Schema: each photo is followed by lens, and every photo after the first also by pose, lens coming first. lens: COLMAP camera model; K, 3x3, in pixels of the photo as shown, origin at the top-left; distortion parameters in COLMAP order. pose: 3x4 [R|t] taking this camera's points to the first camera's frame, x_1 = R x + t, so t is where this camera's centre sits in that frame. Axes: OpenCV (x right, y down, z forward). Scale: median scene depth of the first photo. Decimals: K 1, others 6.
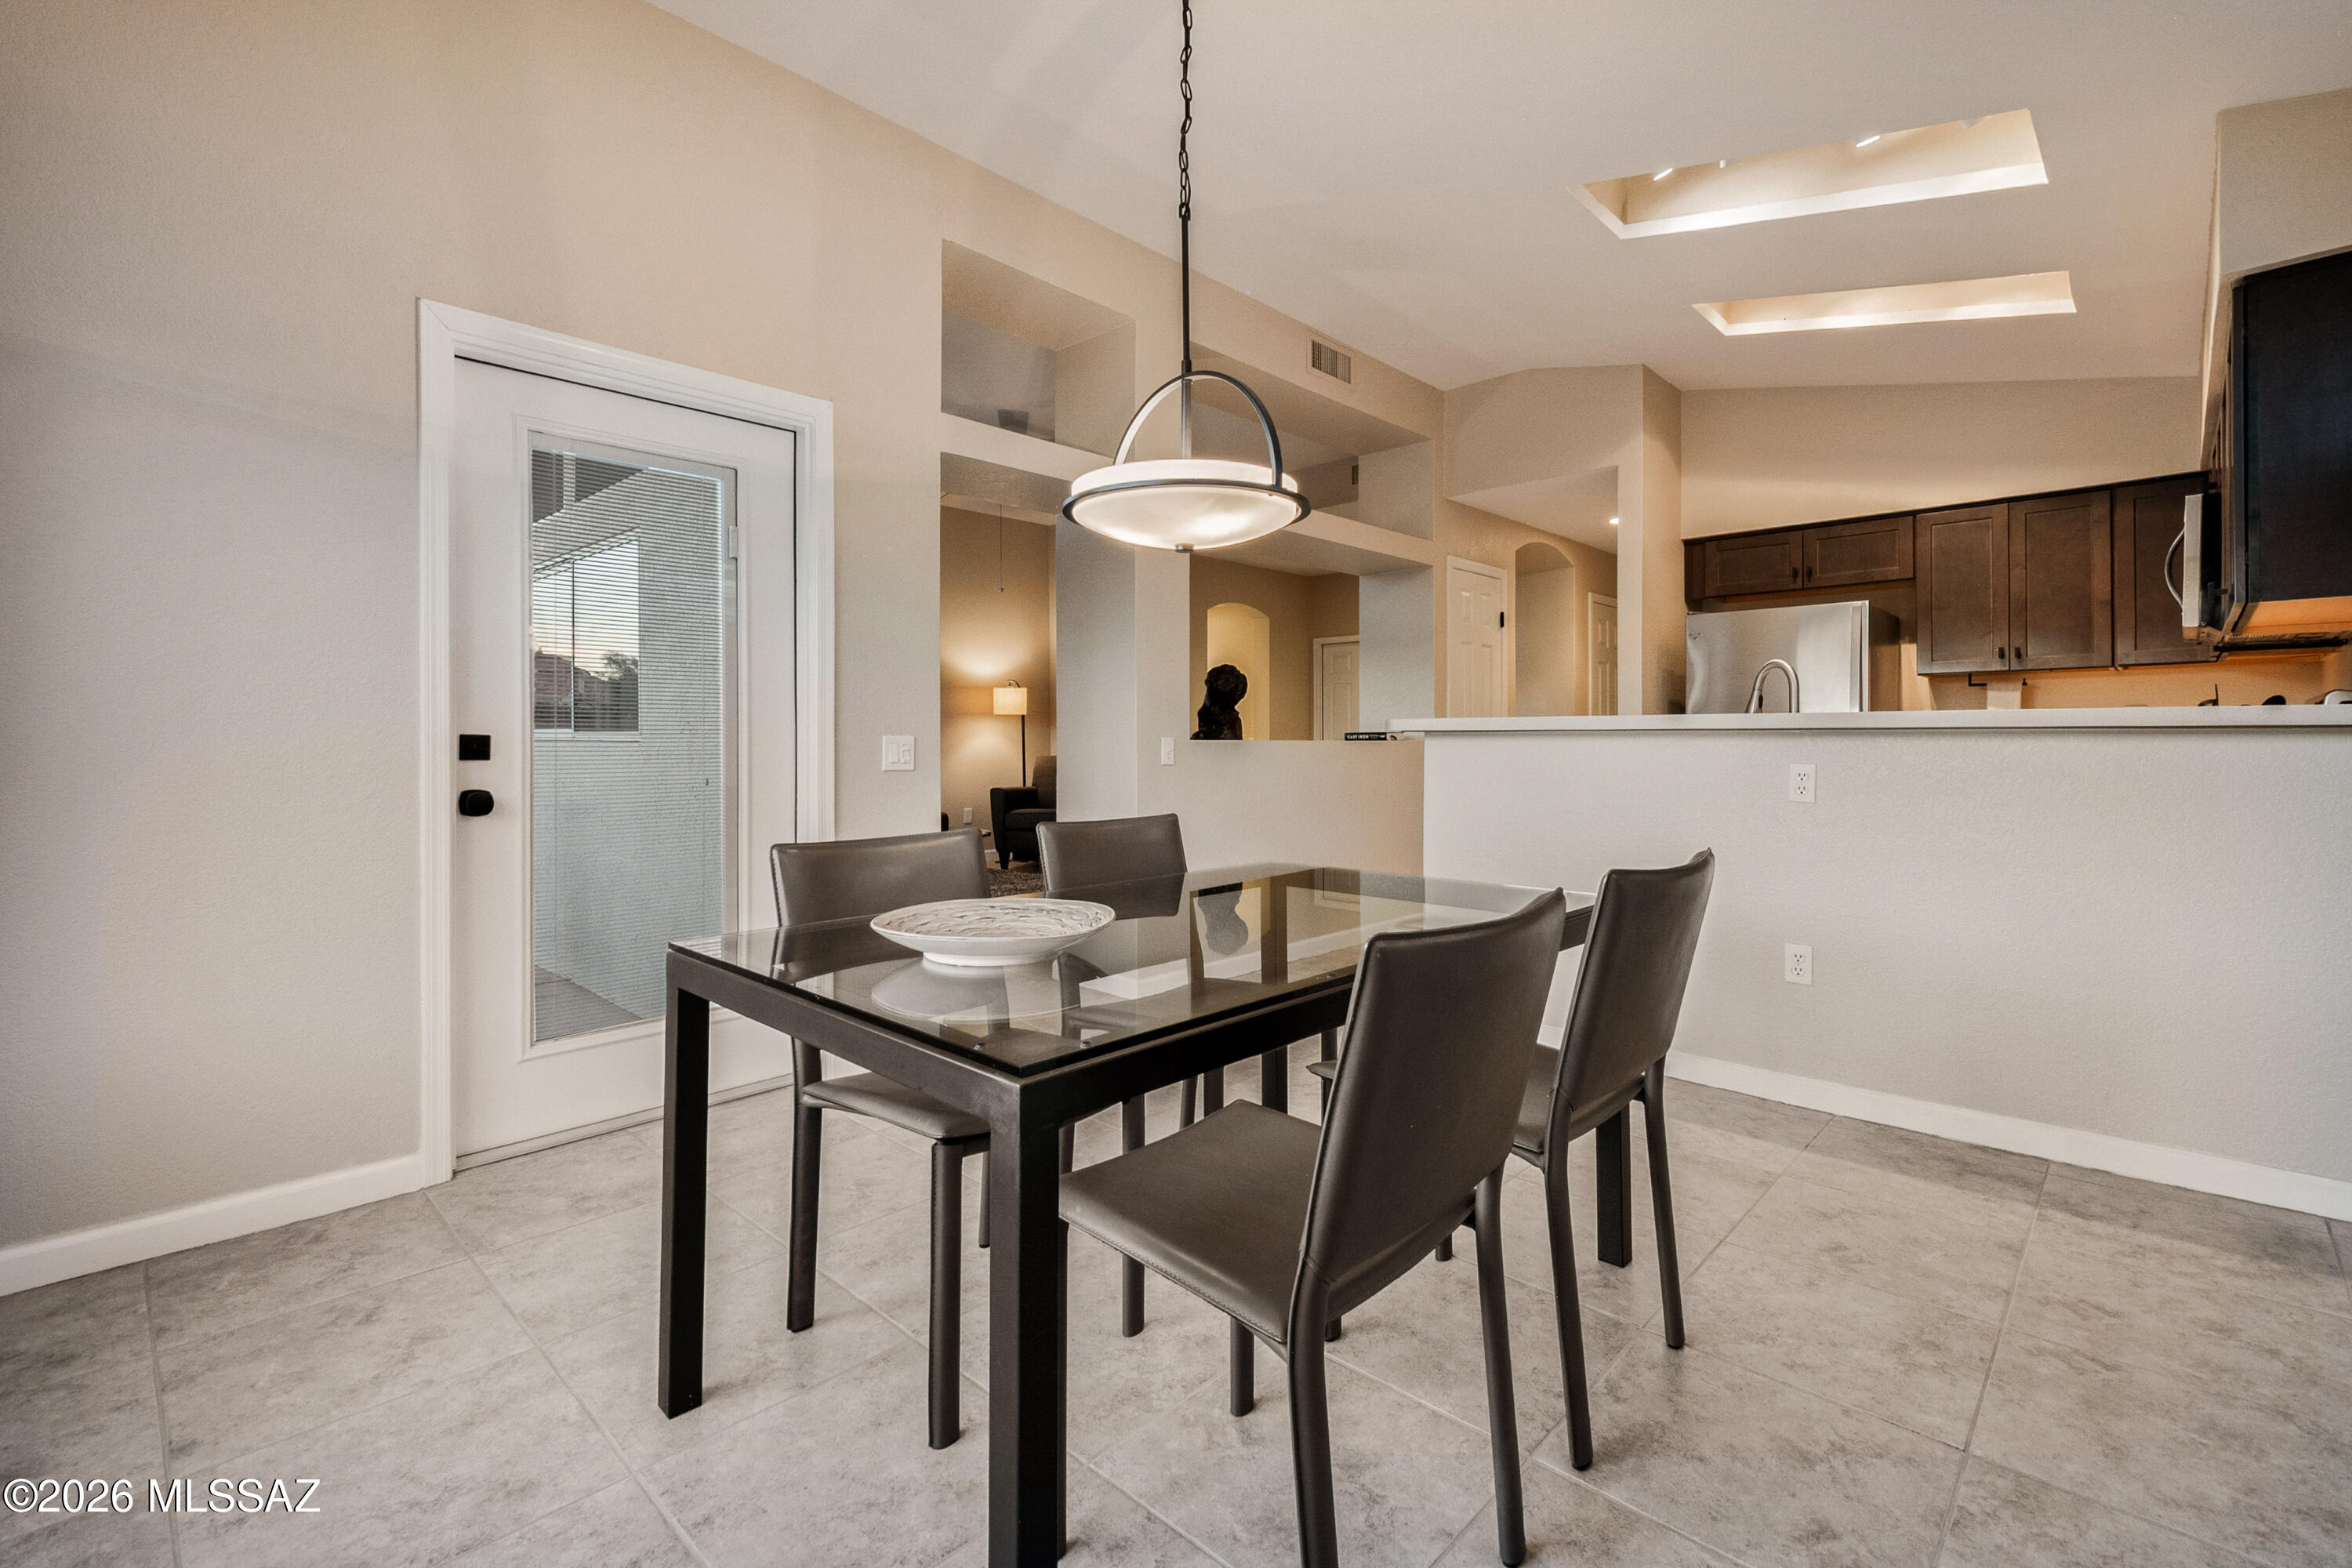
lens RADIAL K [[1034.3, 0, 1178.5], [0, 1034.3, 748.4], [0, 0, 1]] dist [0.009770, -0.000312]
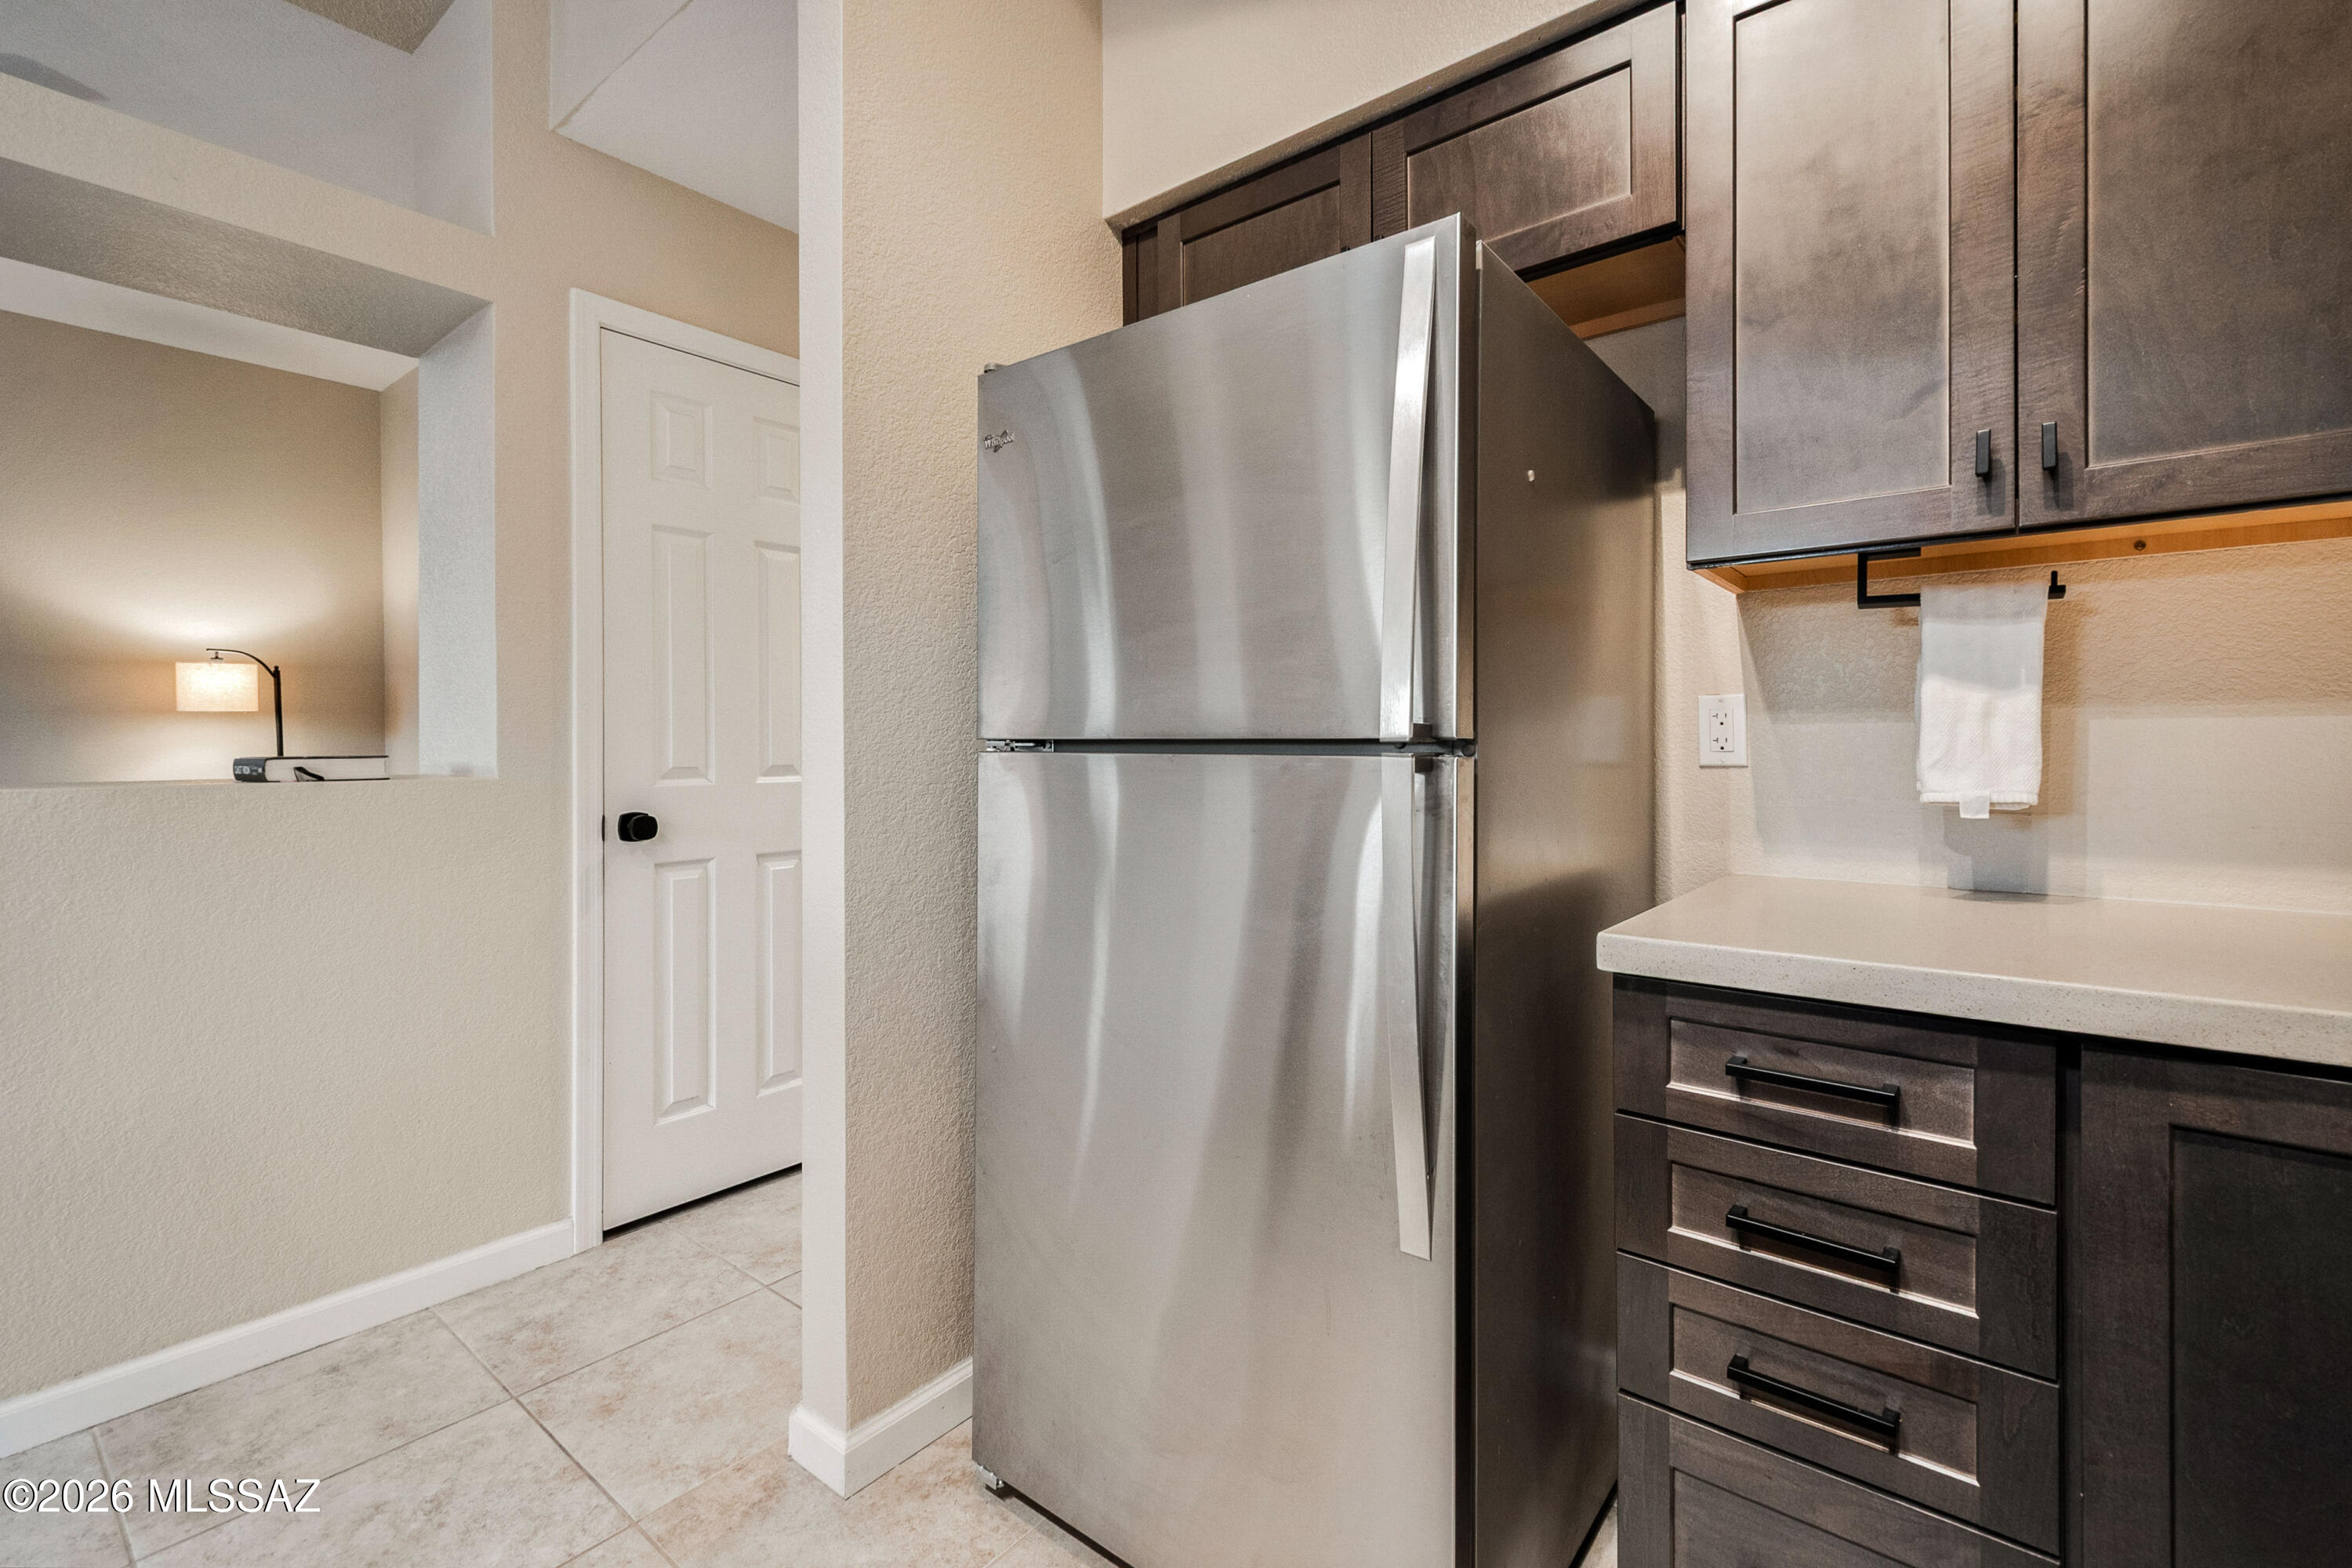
lens RADIAL K [[1034.3, 0, 1178.5], [0, 1034.3, 748.4], [0, 0, 1]] dist [0.009770, -0.000312]
pose [[0.997443, 0.001035, 0.071456, 0.609172], [-0.000733, 0.999991, -0.004251, -0.022342], [-0.071460, 0.004188, 0.997435, 0.802913]]
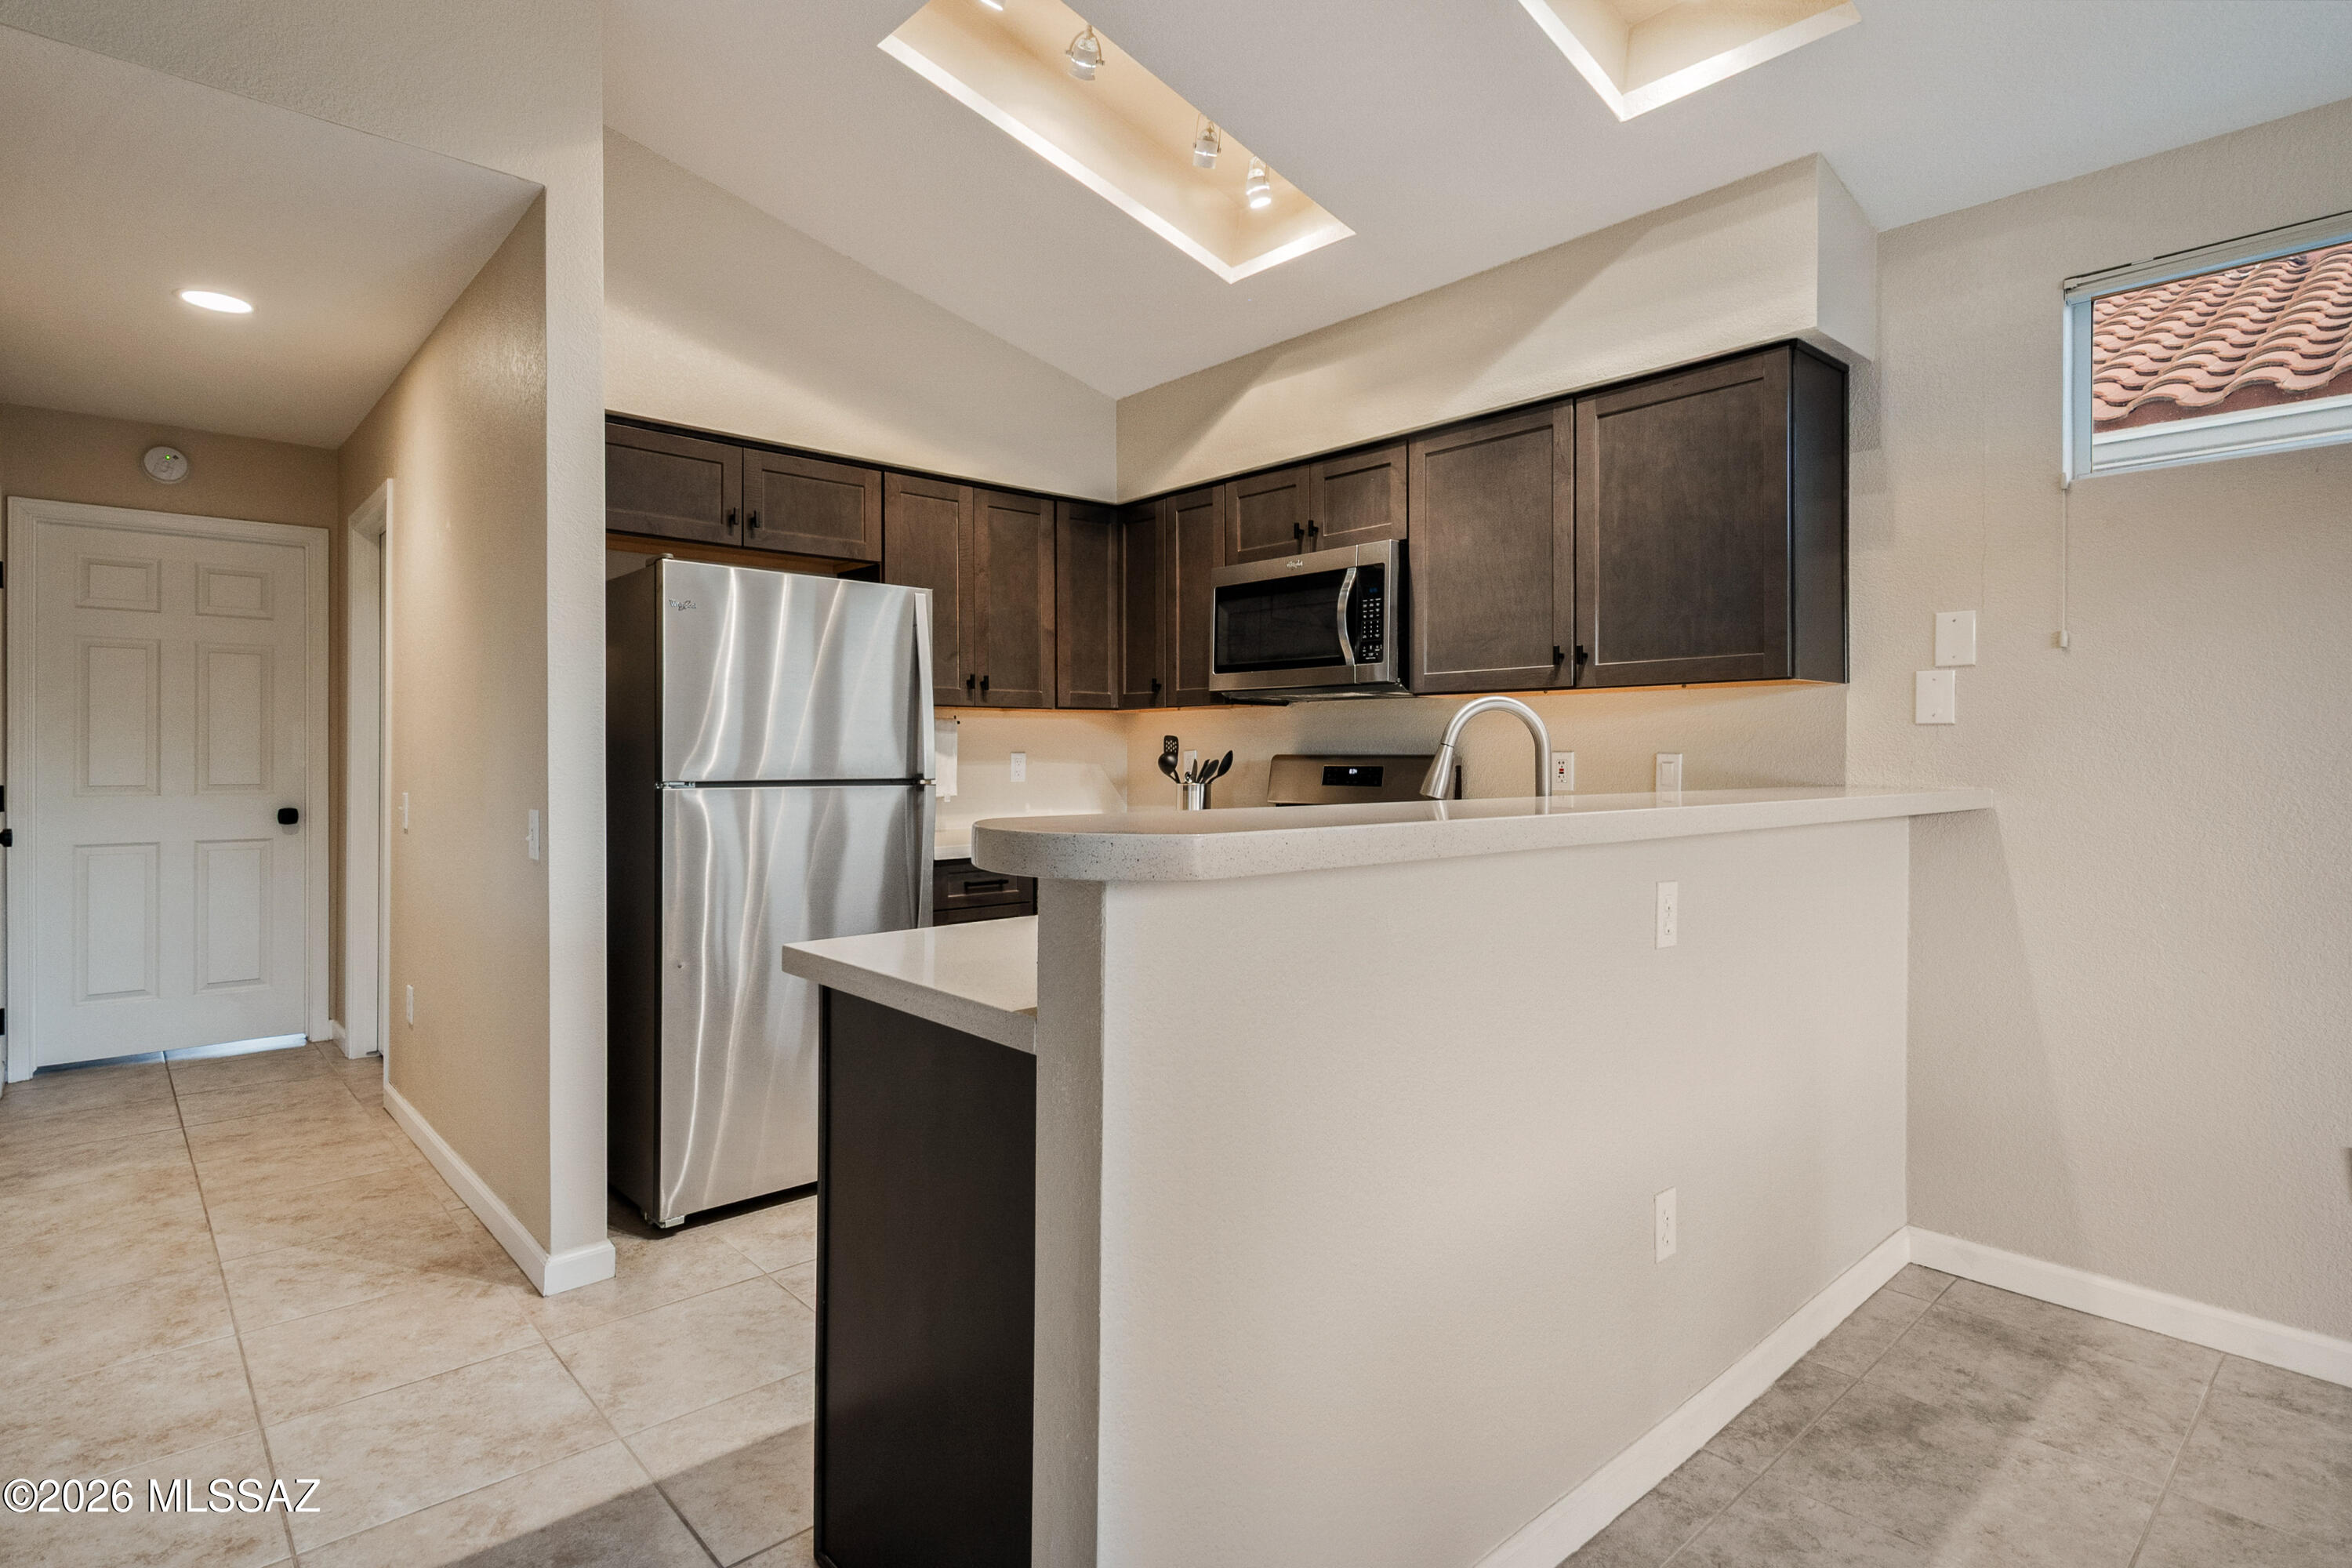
lens RADIAL K [[1189.3, 0, 1178.9], [0, 1189.3, 762.6], [0, 0, 1]] dist [0.020455, -0.001251]
pose [[0.071854, -0.001685, 0.997414, -0.065373], [0.004174, 0.999990, 0.001389, -0.036563], [-0.997406, 0.004063, 0.071860, 0.824737]]
